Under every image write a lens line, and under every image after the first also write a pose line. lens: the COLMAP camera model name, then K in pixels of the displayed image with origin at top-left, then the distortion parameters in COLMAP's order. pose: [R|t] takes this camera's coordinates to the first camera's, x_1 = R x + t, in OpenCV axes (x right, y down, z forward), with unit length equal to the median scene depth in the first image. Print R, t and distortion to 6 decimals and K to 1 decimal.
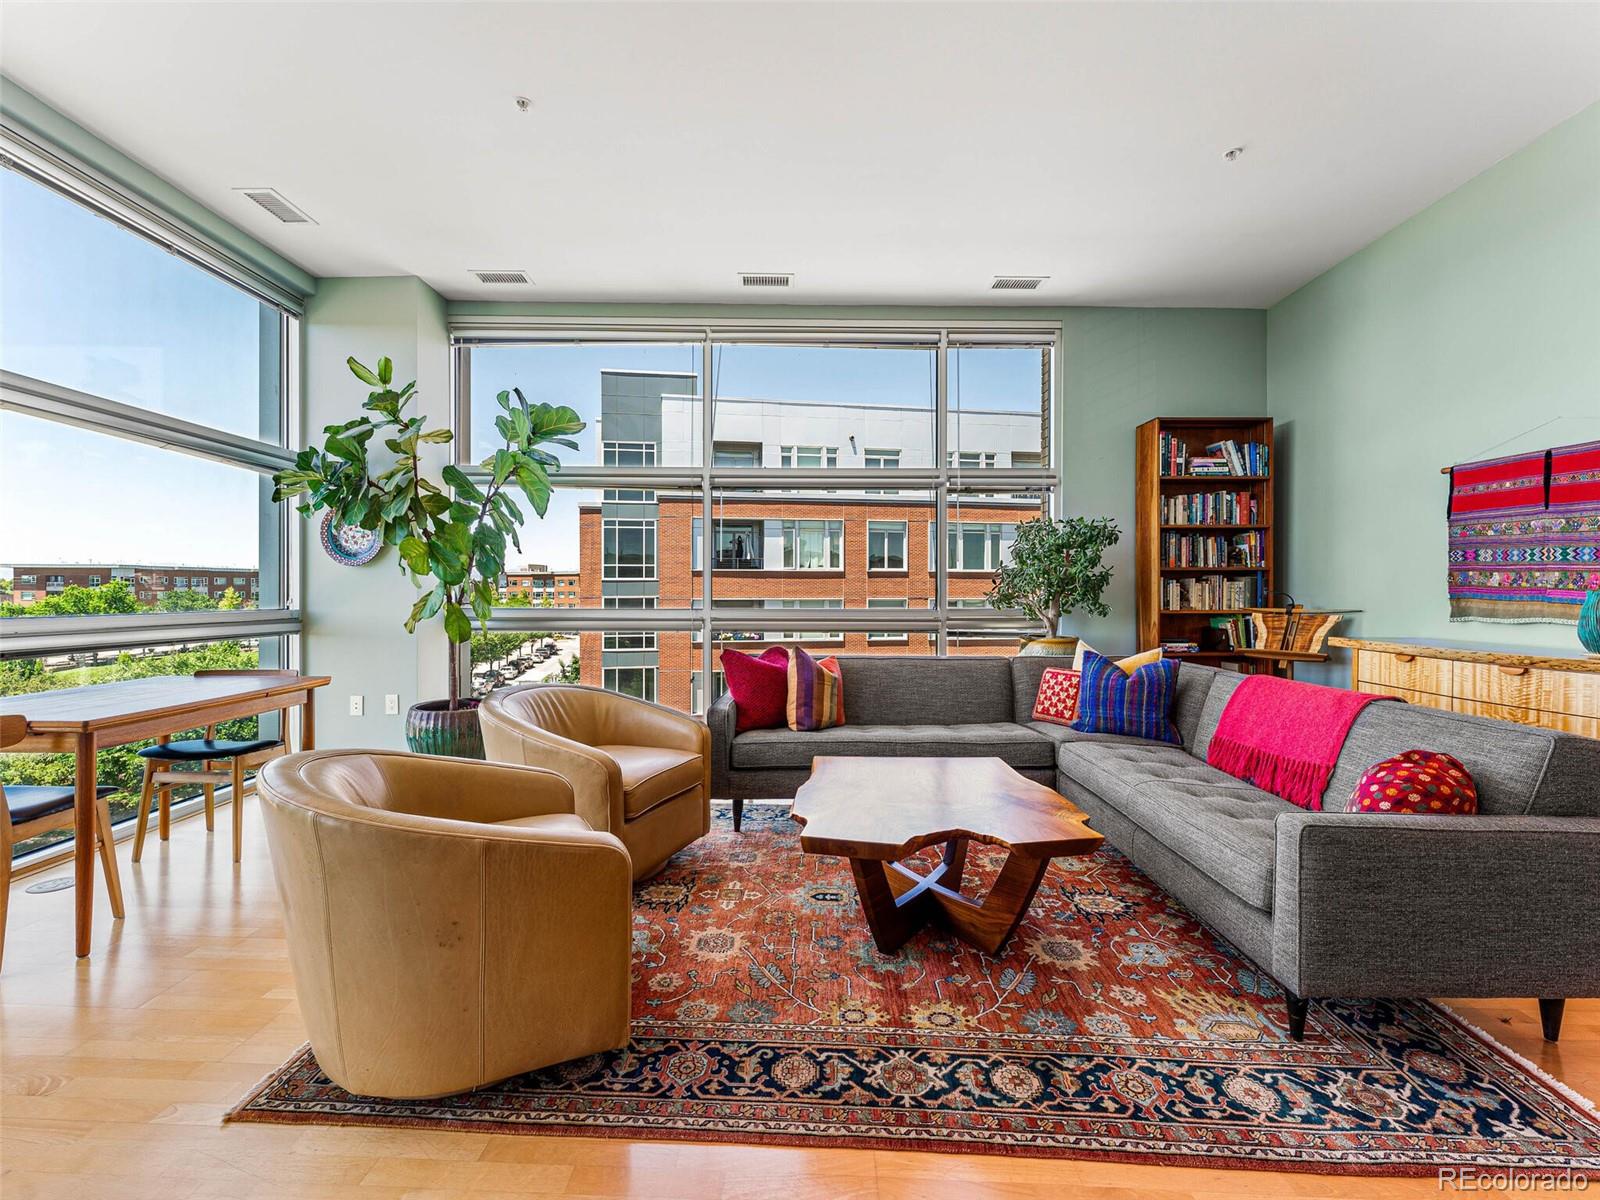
lens RADIAL K [[727.6, 0, 784.8], [0, 727.6, 593.7], [0, 0, 1]] dist [0.002050, -0.000444]
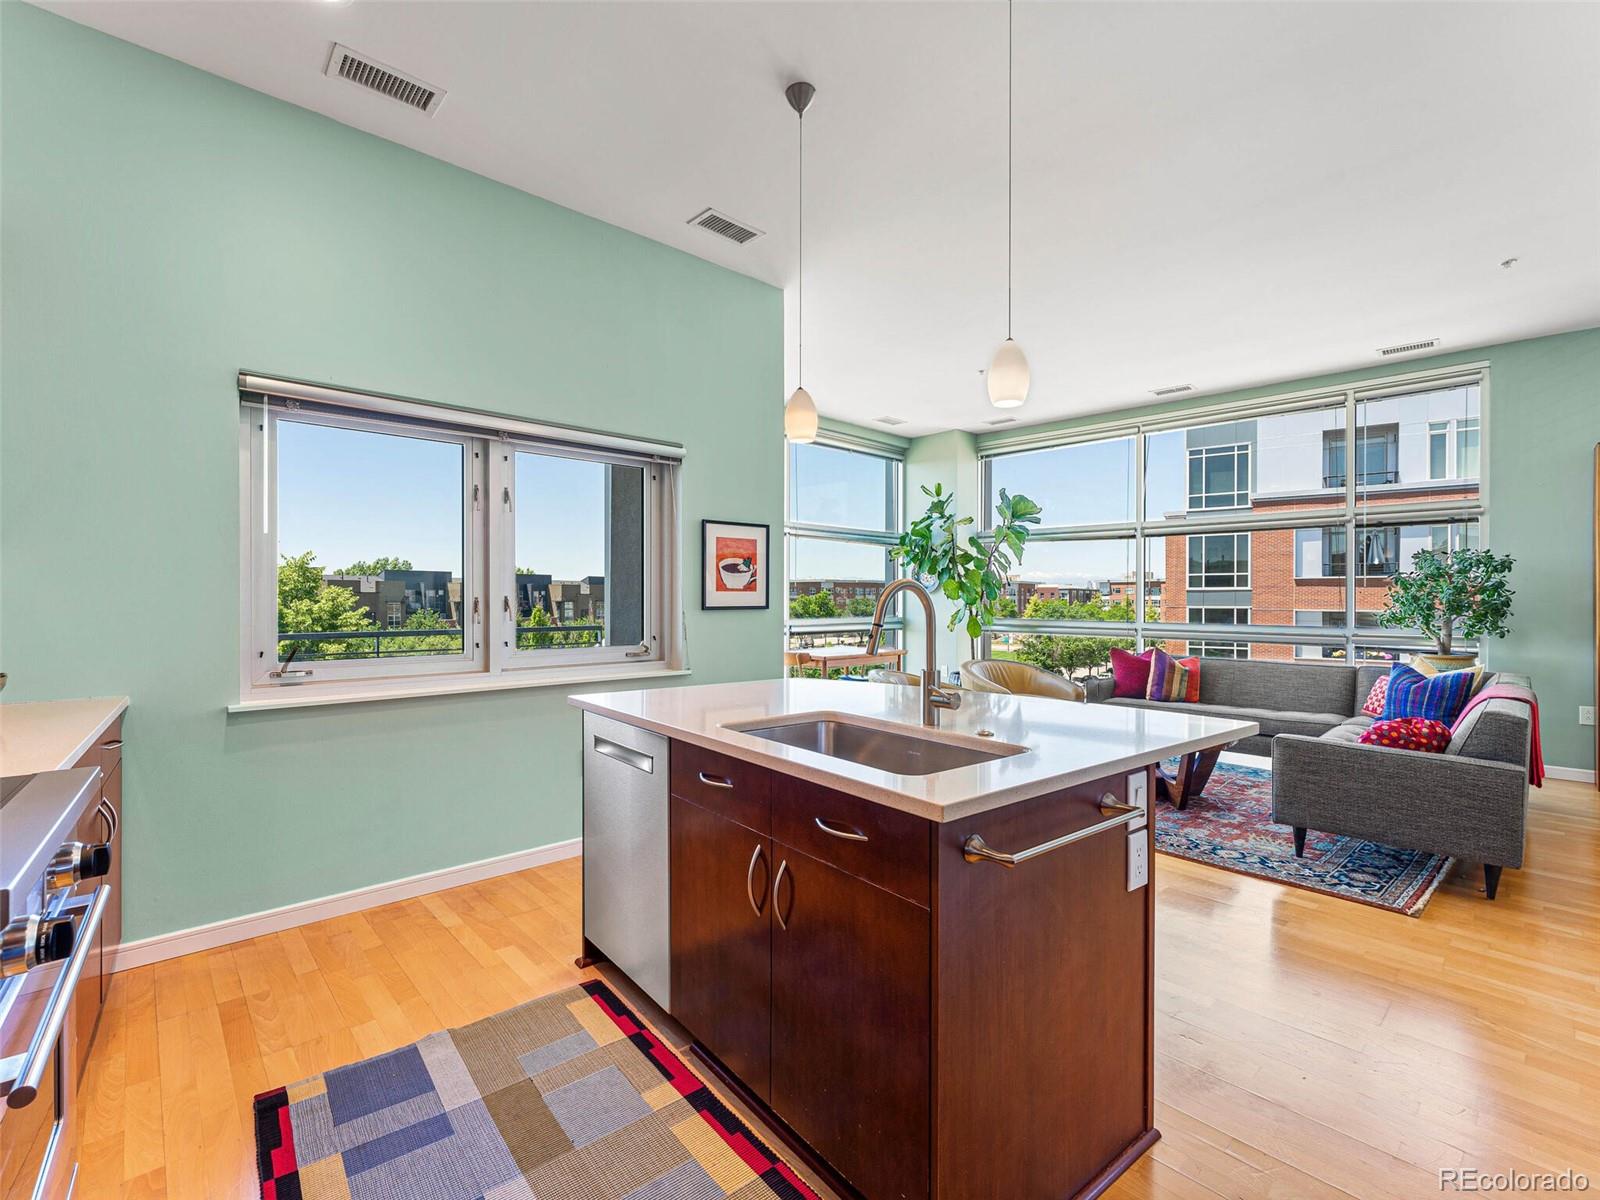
lens RADIAL K [[720.1, 0, 794.4], [0, 720.1, 598.5], [0, 0, 1]] dist [0.002816, -0.000370]
pose [[0.709101, 0.001372, -0.705105, 0.458156], [-0.003877, 0.999991, -0.001953, -0.021888], [0.705096, 0.004119, 0.709100, -0.527710]]
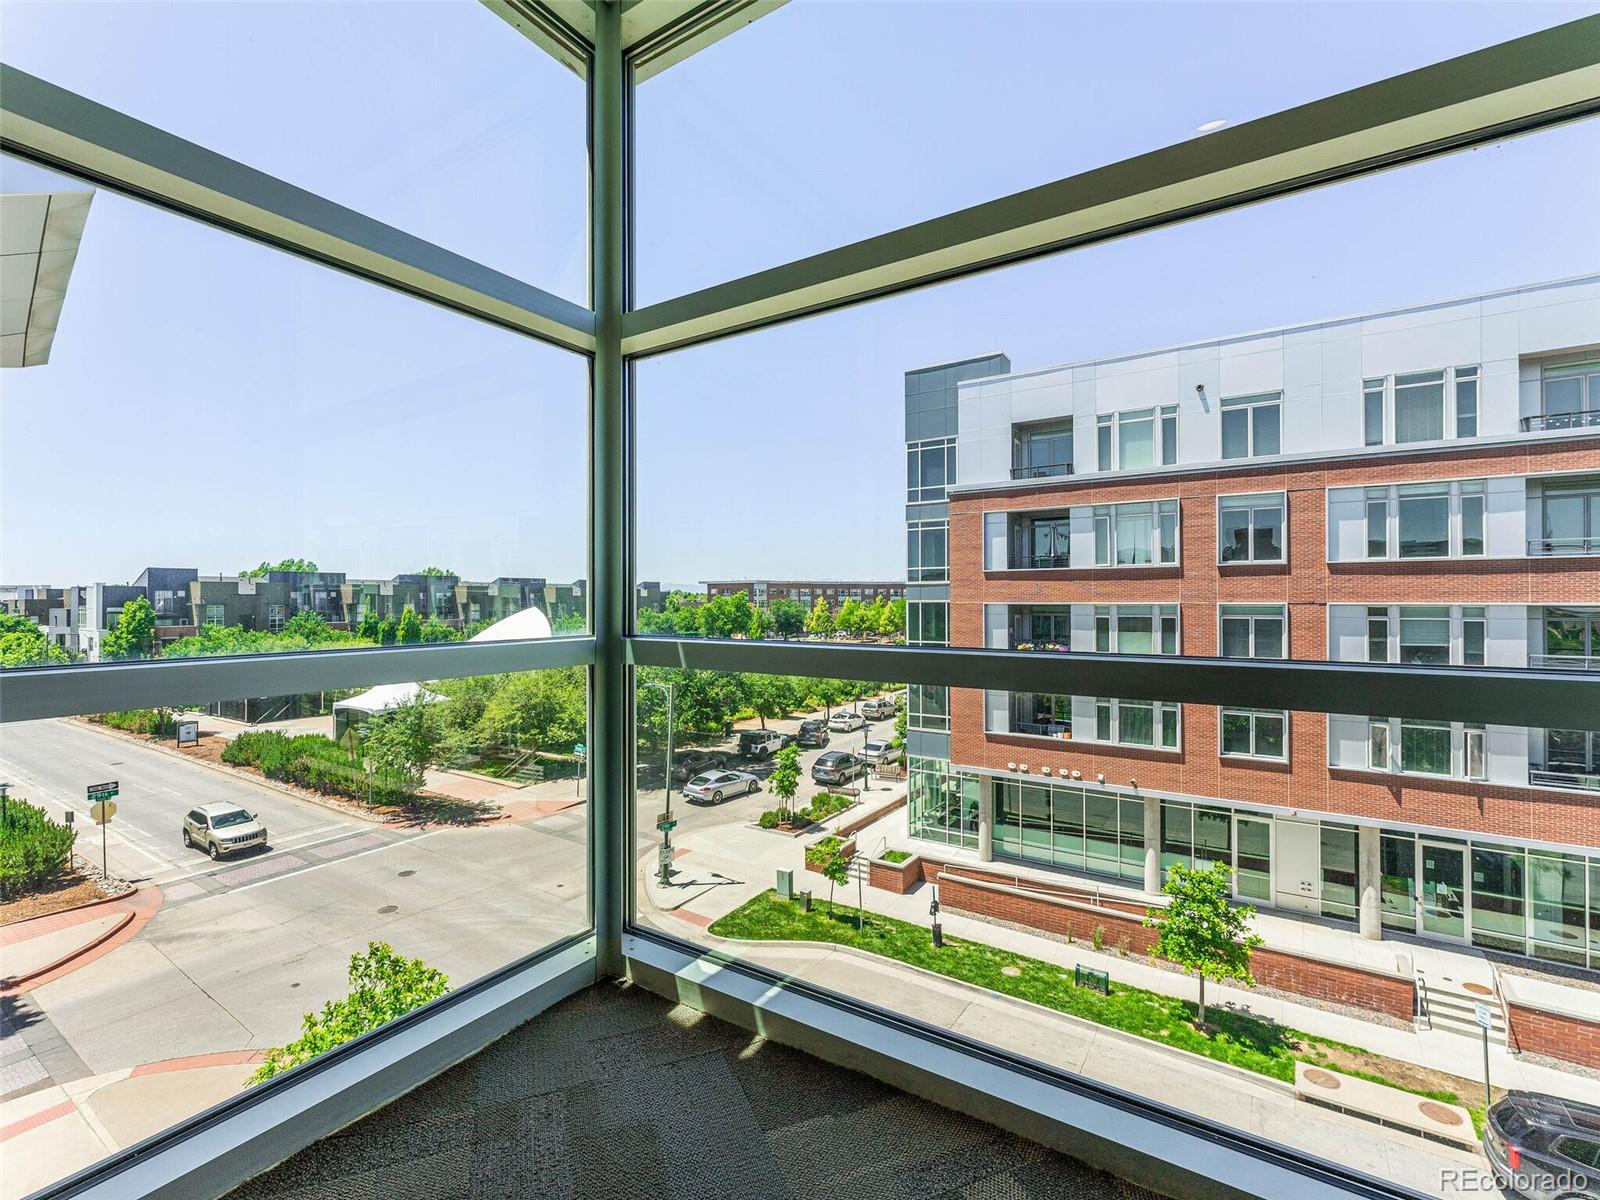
lens RADIAL K [[722.8, 0, 793.1], [0, 722.8, 595.2], [0, 0, 1]] dist [0.001413, 0.000153]
pose [[0.731567, -0.007152, -0.681732, 2.240907], [0.000891, 0.999954, -0.009534, 0.042386], [0.681769, 0.006367, 0.731540, 1.343405]]
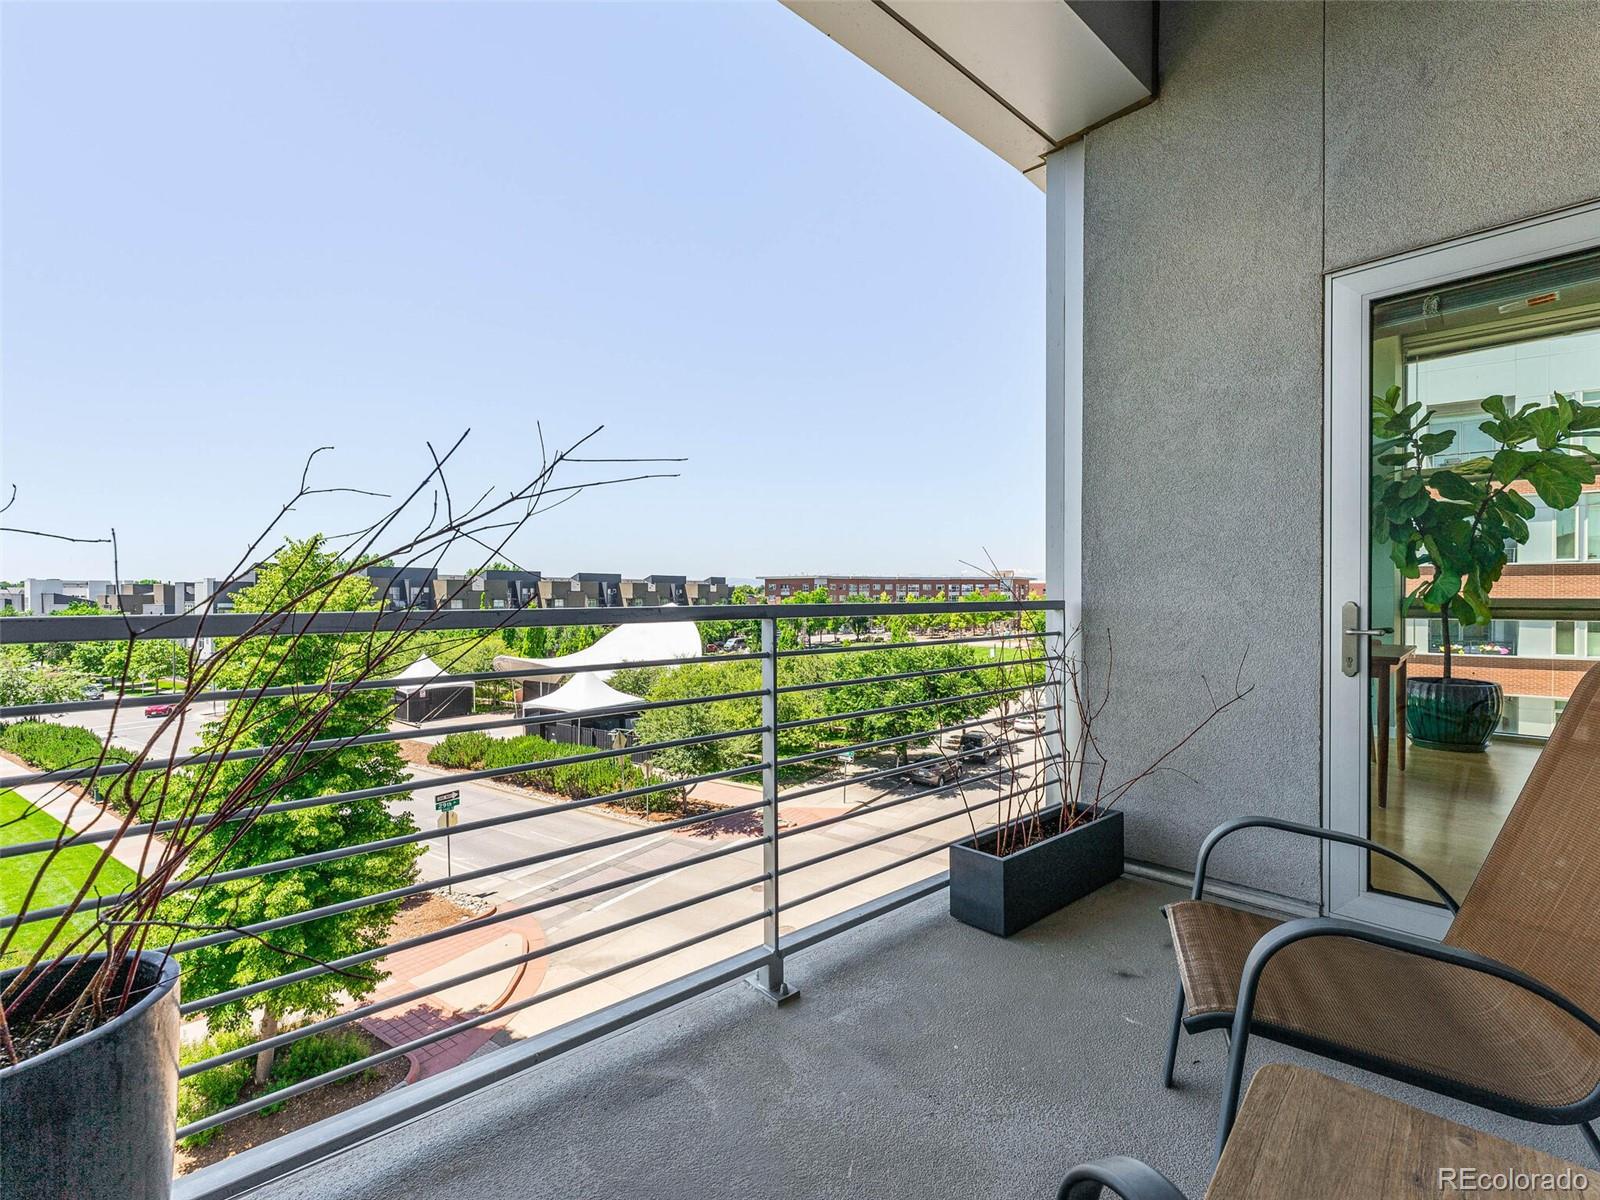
lens RADIAL K [[724.2, 0, 793.0], [0, 724.2, 598.6], [0, 0, 1]] dist [0.004638, 0.000428]
pose [[0.724476, 0.000916, -0.689300, -0.408310], [0.000221, 0.999999, 0.001561, 0.023282], [0.689300, -0.001283, 0.724475, -0.528565]]
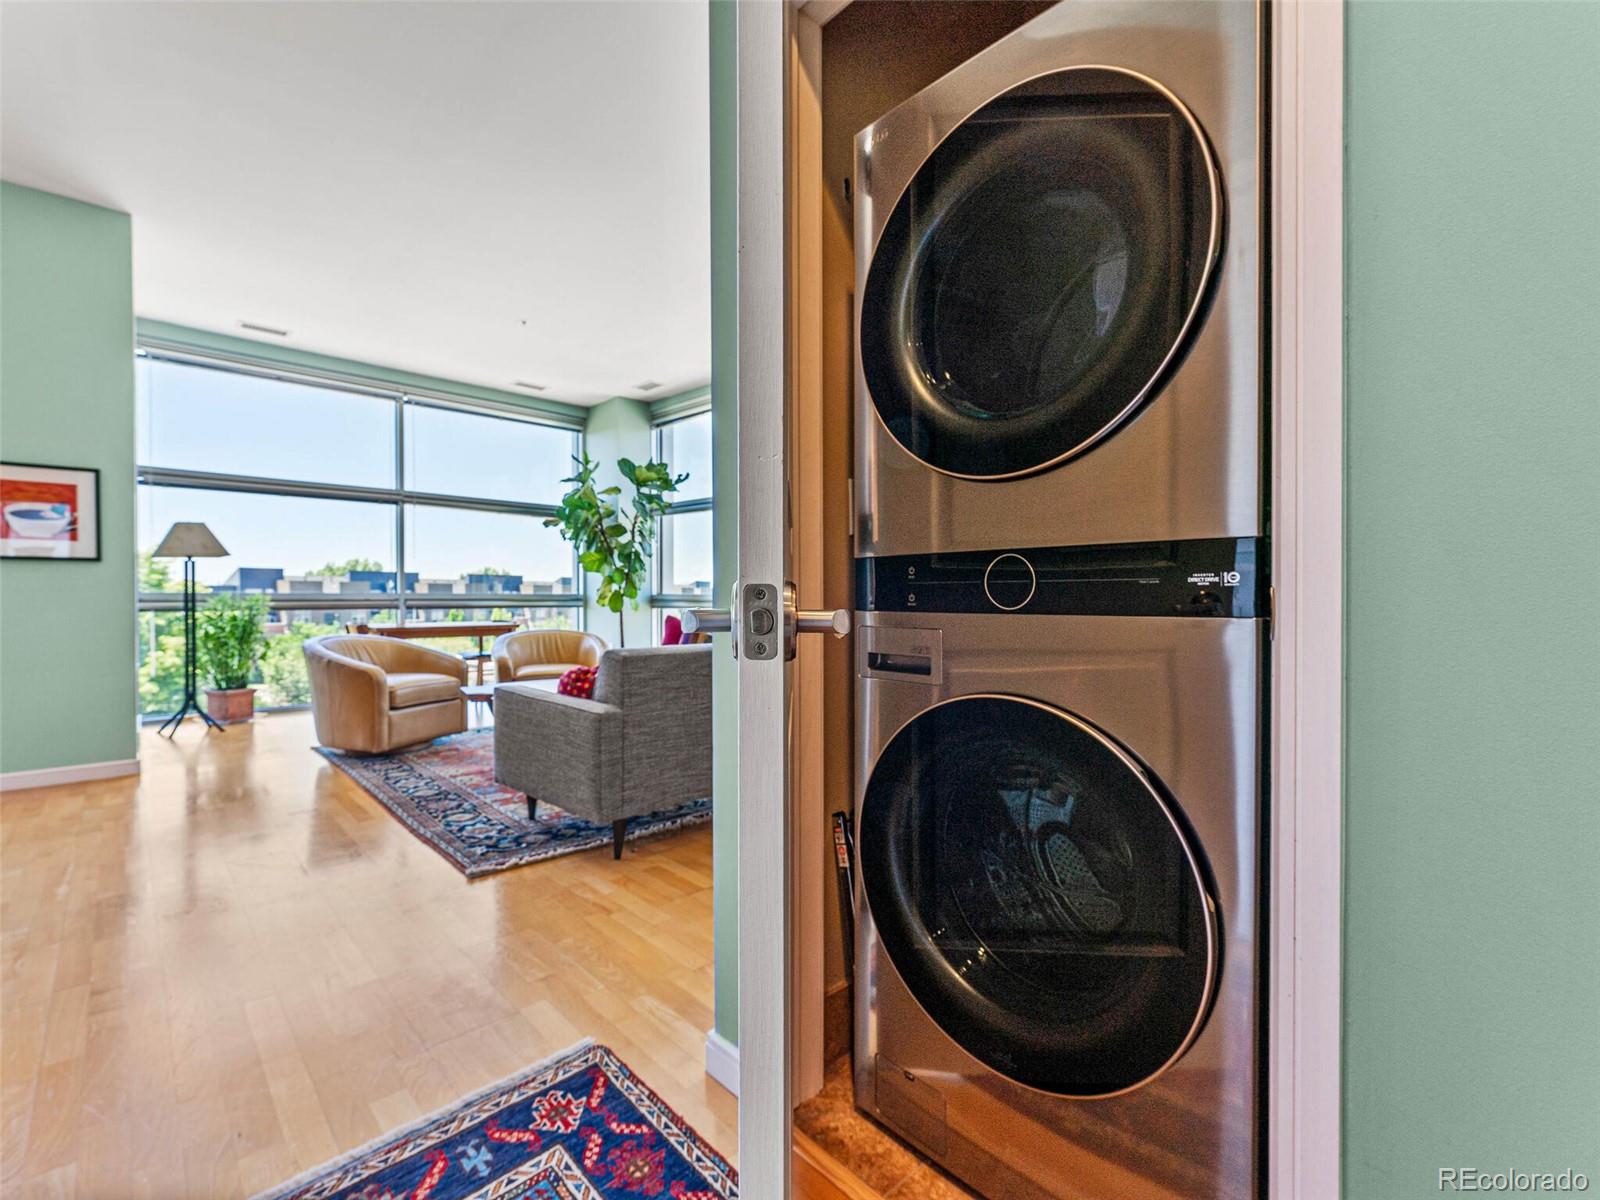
lens RADIAL K [[720.1, 0, 794.4], [0, 720.1, 598.5], [0, 0, 1]] dist [0.002816, -0.000370]
pose [[0.716285, -0.002649, -0.697803, 0.979654], [0.000609, 0.999995, -0.003171, 0.039498], [0.697807, 0.001846, 0.716283, 0.089101]]
